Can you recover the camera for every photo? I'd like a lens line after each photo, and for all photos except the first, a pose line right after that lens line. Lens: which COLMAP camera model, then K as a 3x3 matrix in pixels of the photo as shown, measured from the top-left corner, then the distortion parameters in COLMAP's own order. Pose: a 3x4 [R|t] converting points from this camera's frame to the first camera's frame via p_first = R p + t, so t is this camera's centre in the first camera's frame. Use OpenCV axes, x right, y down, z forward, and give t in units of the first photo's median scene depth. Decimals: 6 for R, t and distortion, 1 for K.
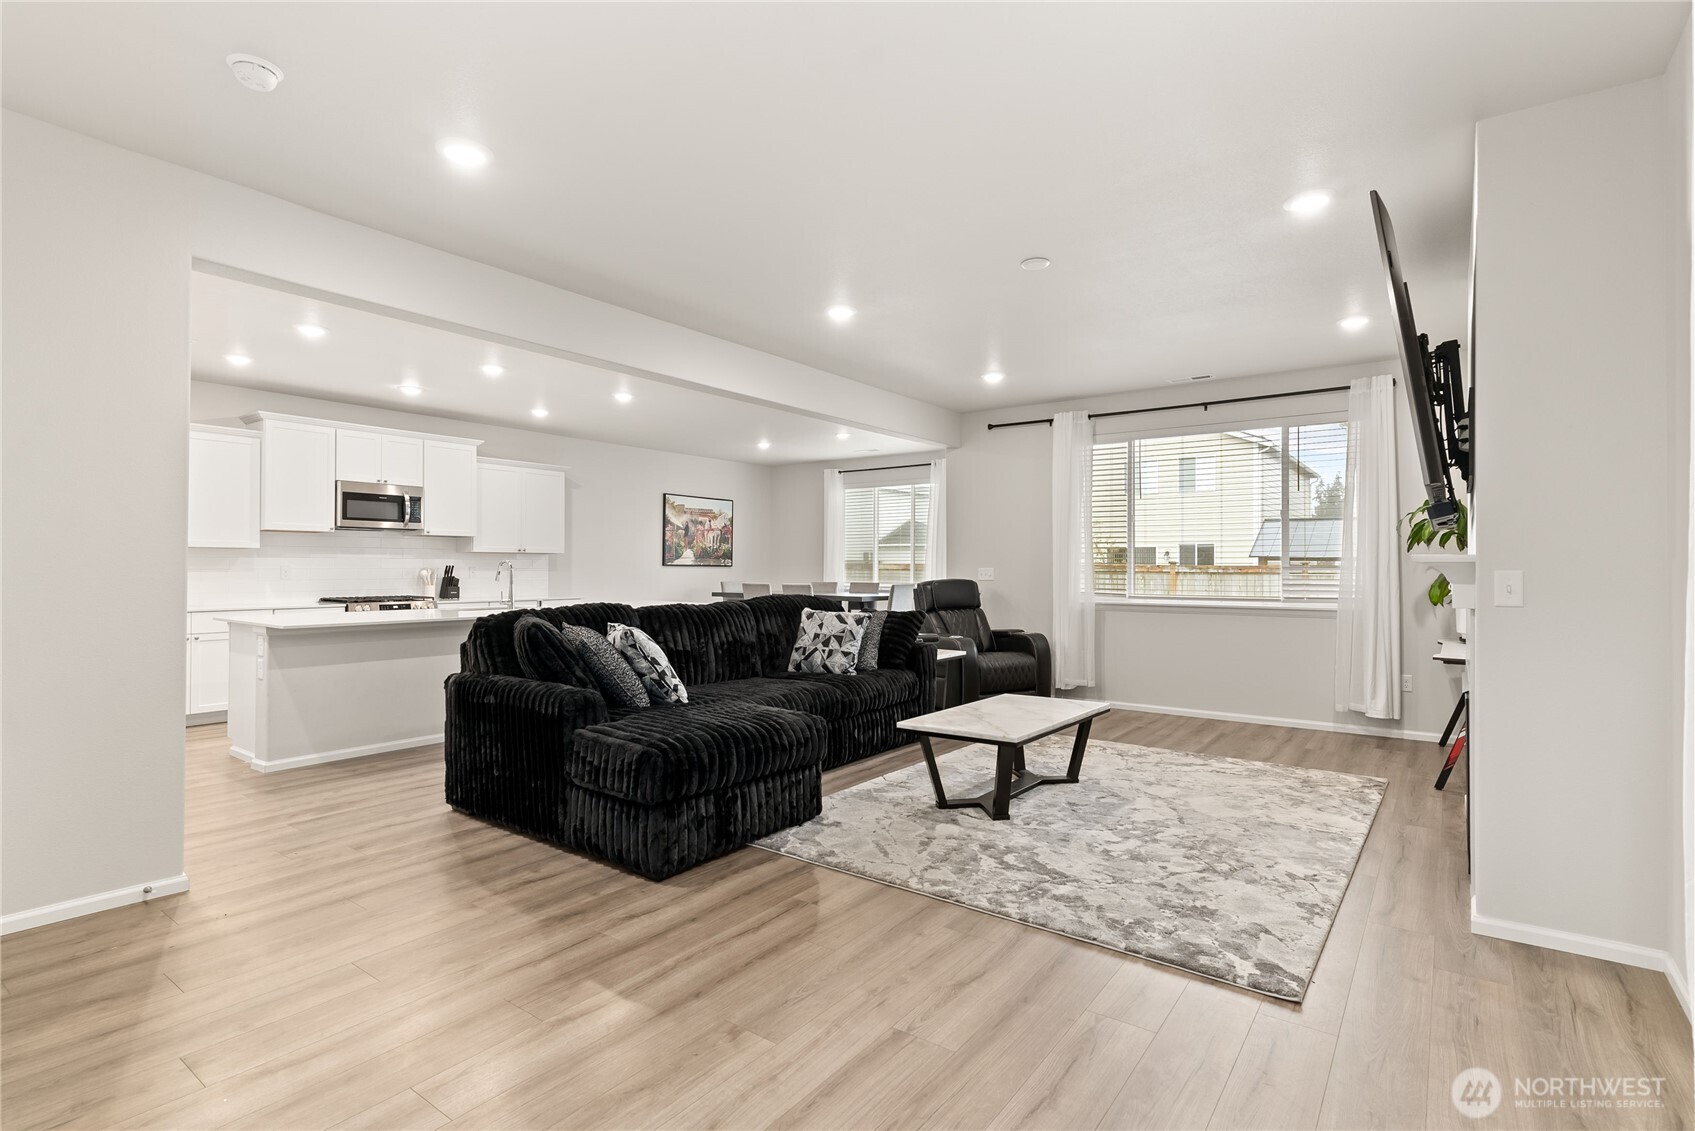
lens RADIAL K [[814.4, 0, 848.4], [0, 814.4, 571.0], [0, 0, 1]] dist [0.002725, 0.000285]
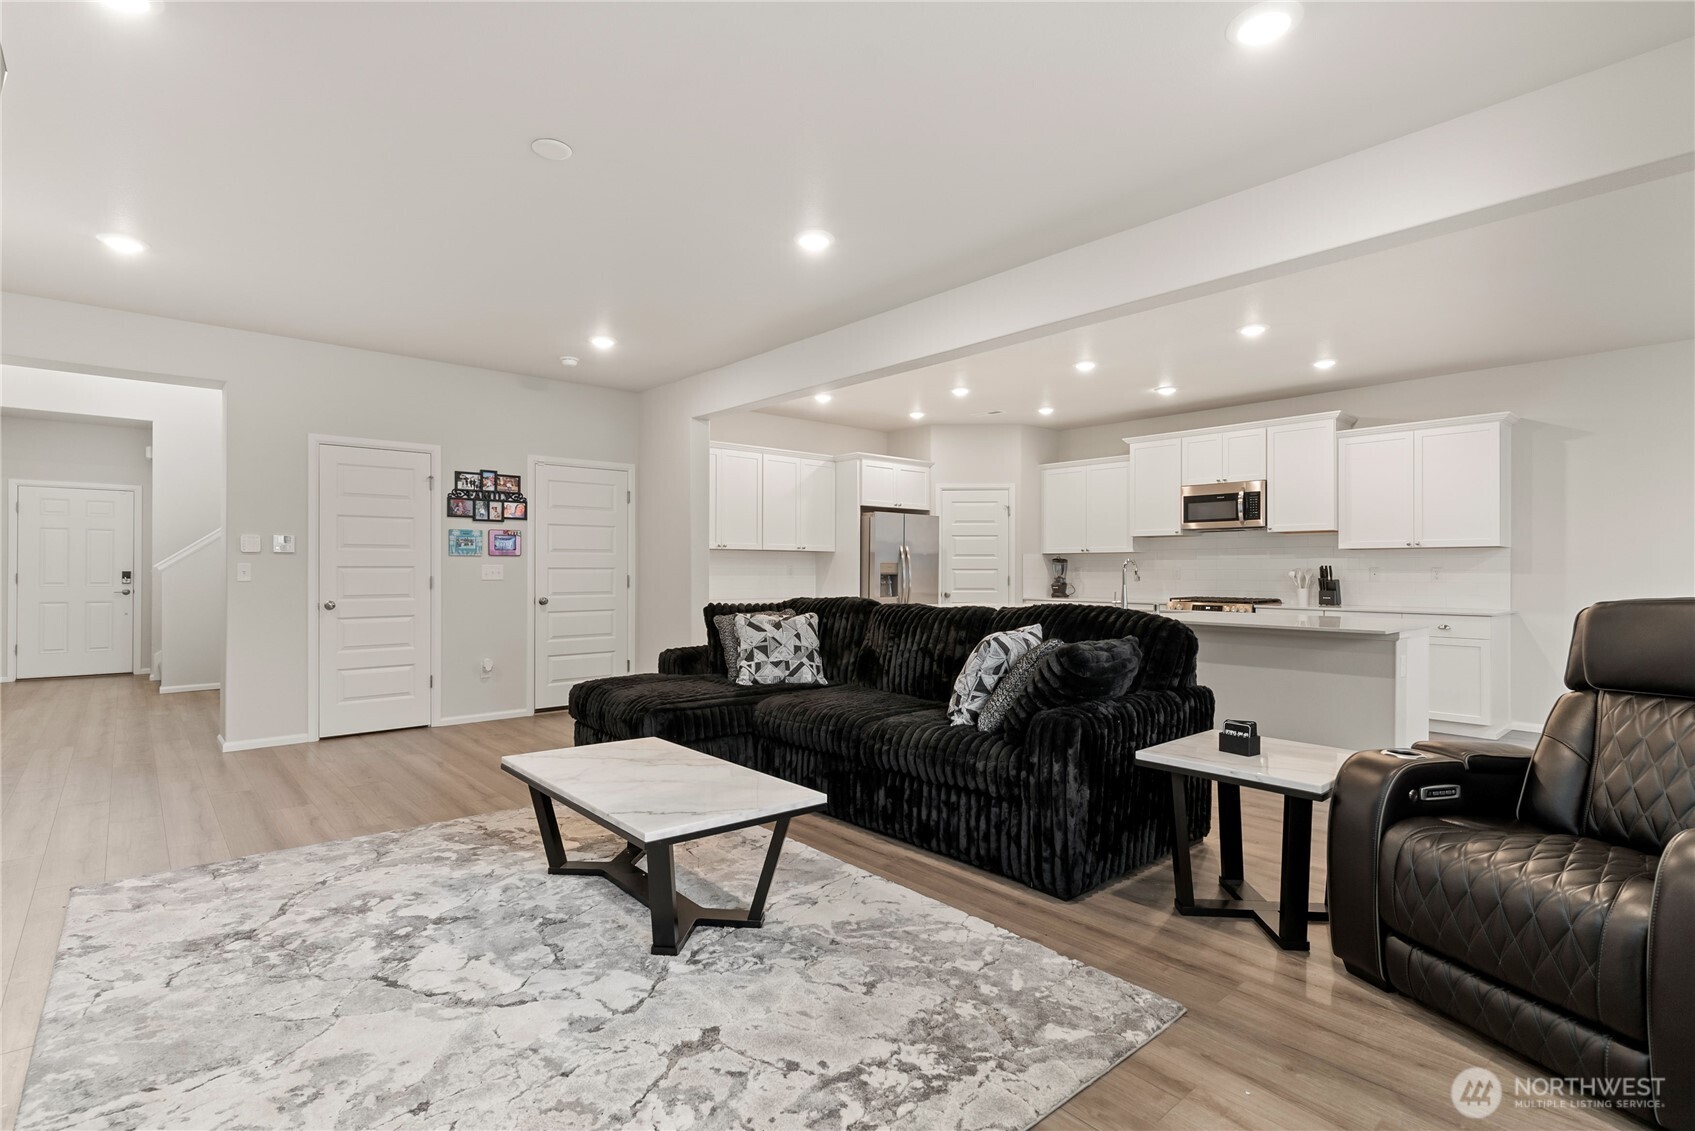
lens RADIAL K [[814.4, 0, 848.4], [0, 814.4, 571.0], [0, 0, 1]] dist [0.002725, 0.000285]
pose [[-0.206501, -0.001440, -0.978445, 0.654388], [-0.006791, 0.999977, -0.000039, 0.003128], [0.978423, 0.006636, -0.206506, 1.030310]]
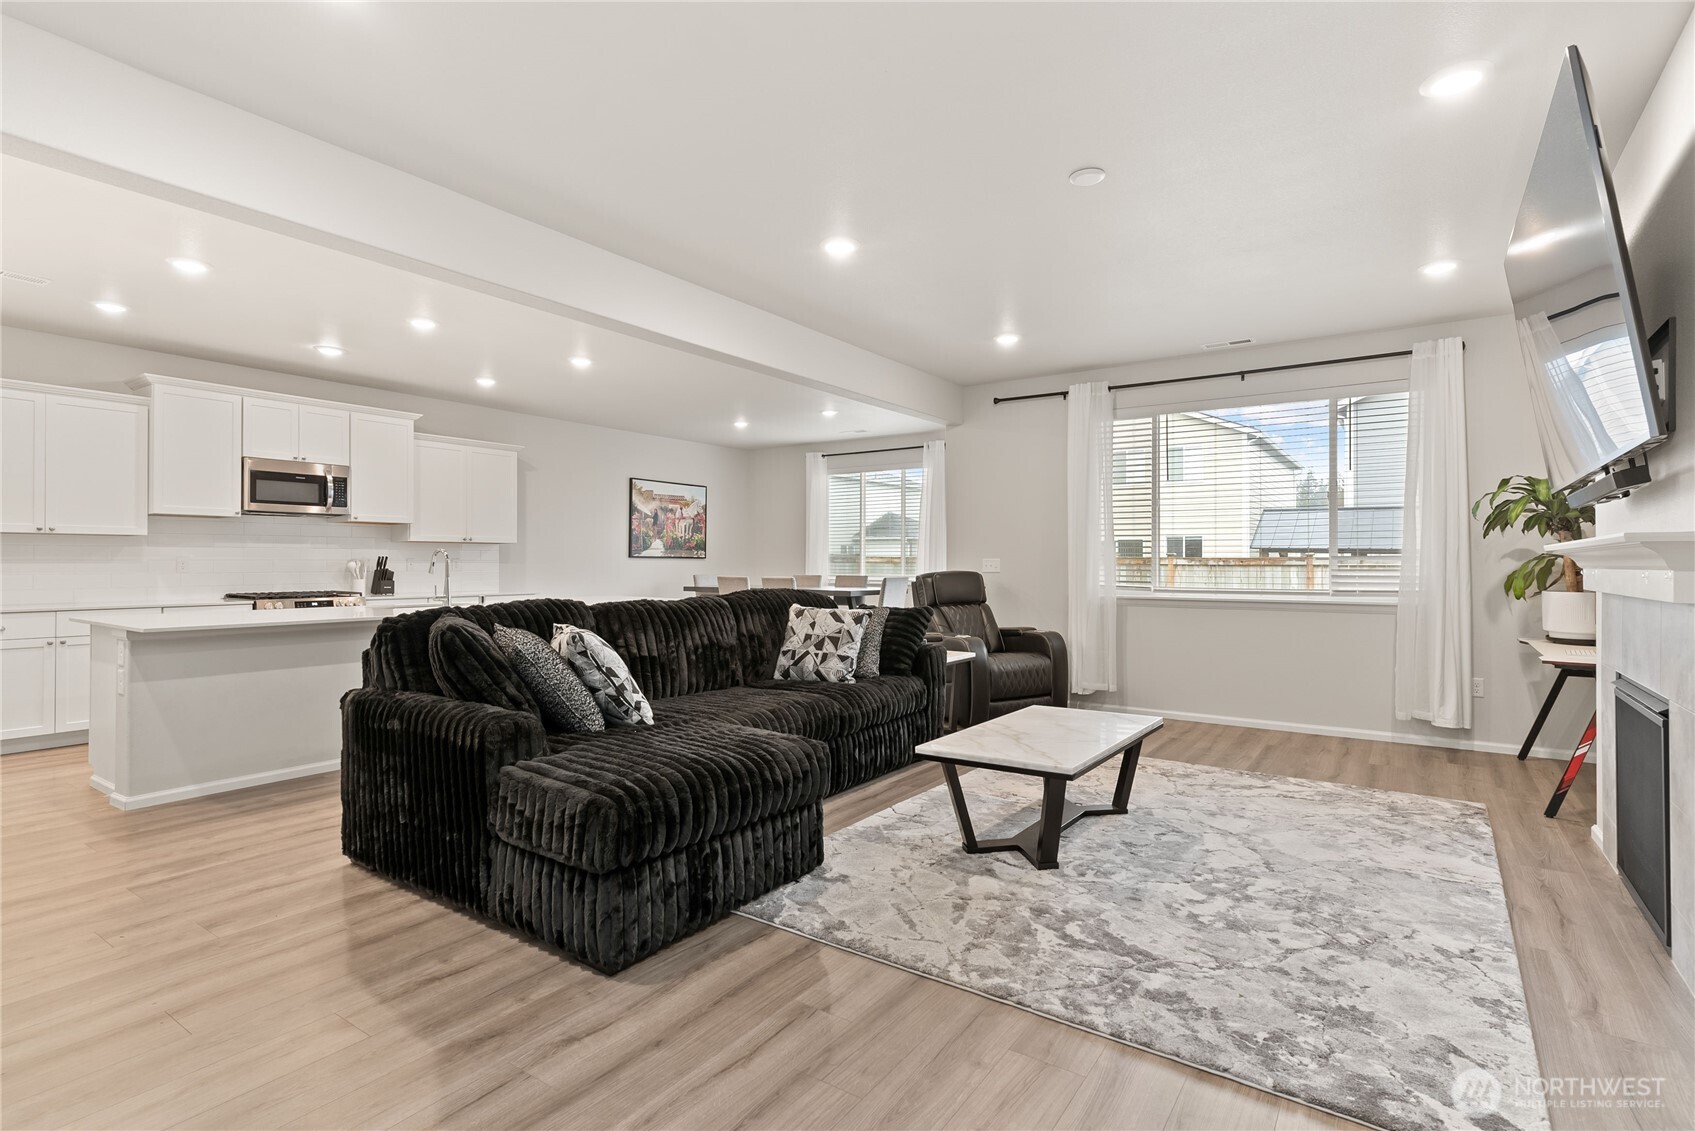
lens RADIAL K [[825.4, 0, 851.9], [0, 825.4, 561.8], [0, 0, 1]] dist [0.003805, 0.000076]
pose [[0.999378, -0.001192, 0.035248, -0.023431], [0.001344, 0.999990, -0.004296, 0.005112], [-0.035243, 0.004341, 0.999369, 0.138524]]
